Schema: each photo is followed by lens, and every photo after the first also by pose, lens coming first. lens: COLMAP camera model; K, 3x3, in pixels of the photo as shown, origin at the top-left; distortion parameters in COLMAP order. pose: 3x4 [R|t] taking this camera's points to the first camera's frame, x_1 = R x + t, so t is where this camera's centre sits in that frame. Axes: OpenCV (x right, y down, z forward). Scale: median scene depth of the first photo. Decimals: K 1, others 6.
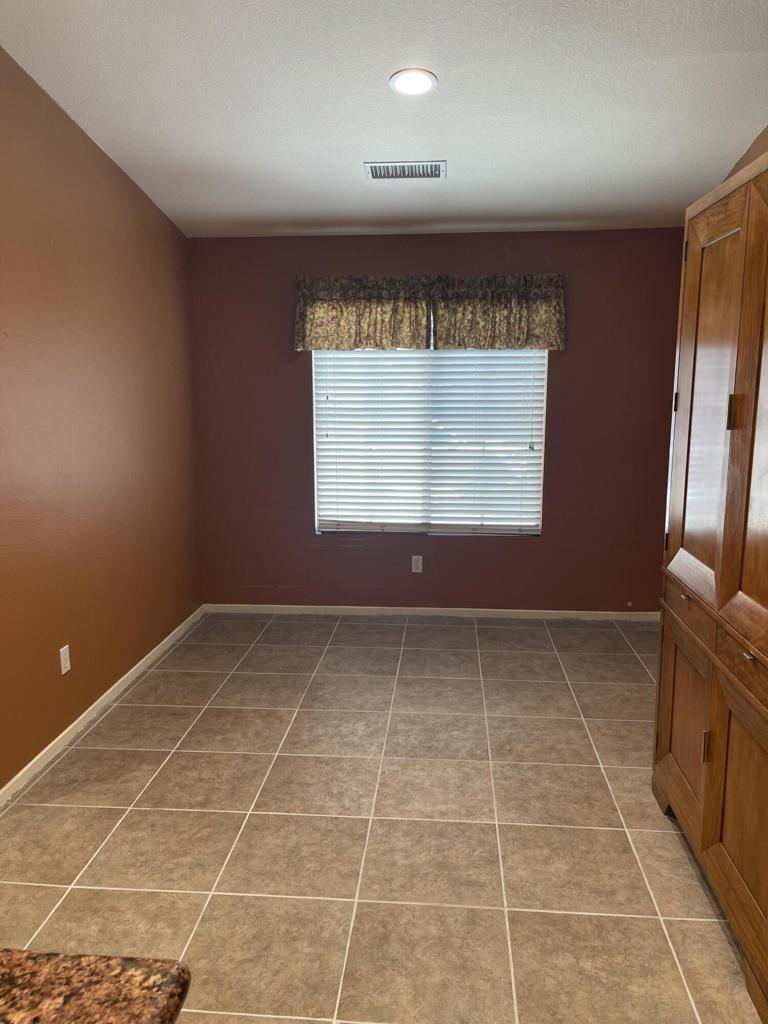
lens RADIAL K [[773.5, 0, 386.0], [0, 773.5, 516.6], [0, 0, 1]] dist [0.067093, -0.082071]
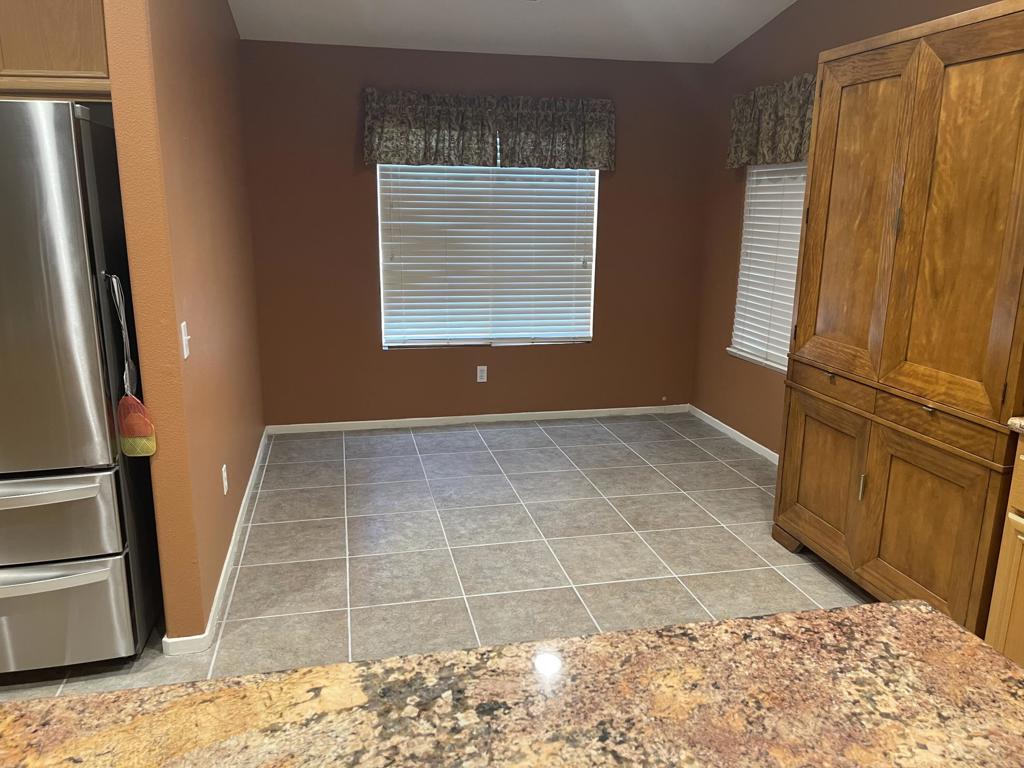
lens RADIAL K [[773.5, 0, 507.4], [0, 773.5, 382.6], [0, 0, 1]] dist [0.067093, -0.082071]
pose [[0.955086, -0.053834, 0.291398, -0.274253], [0.038024, 0.997495, 0.059655, 0.013982], [-0.293880, -0.045896, 0.954740, -0.021295]]
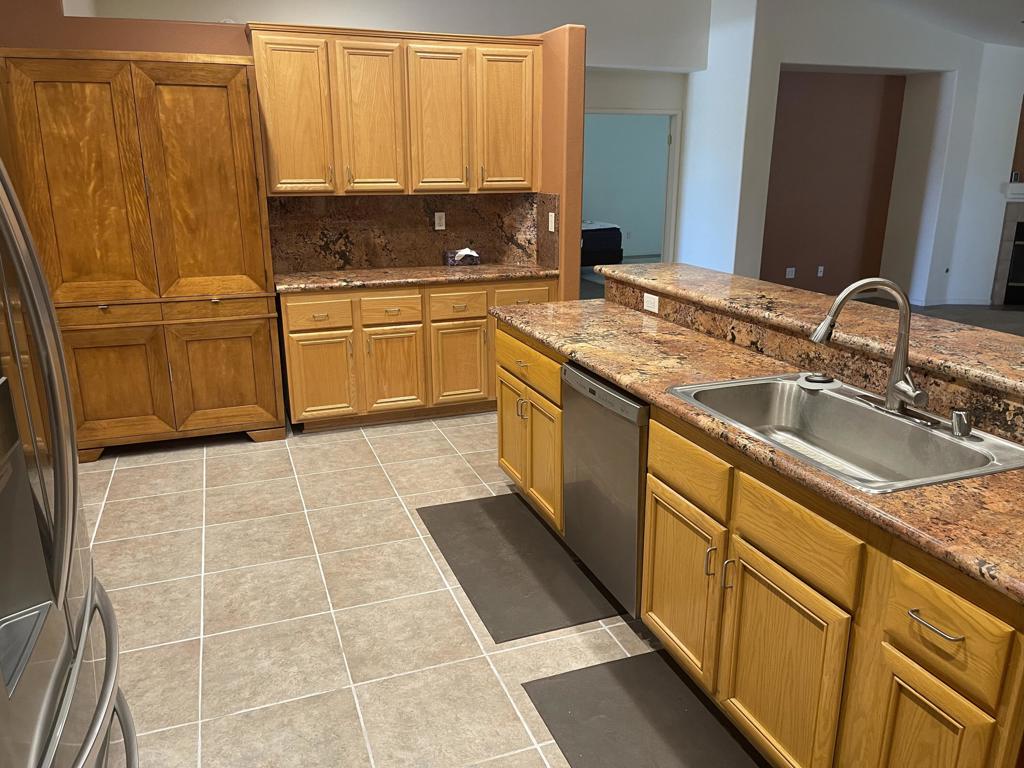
lens RADIAL K [[773.5, 0, 507.4], [0, 773.5, 382.6], [0, 0, 1]] dist [0.067093, -0.082071]
pose [[-0.424332, -0.245659, 0.871547, -0.832512], [0.163772, 0.925803, 0.340688, -0.097256], [-0.890574, 0.287300, -0.352615, 0.510663]]
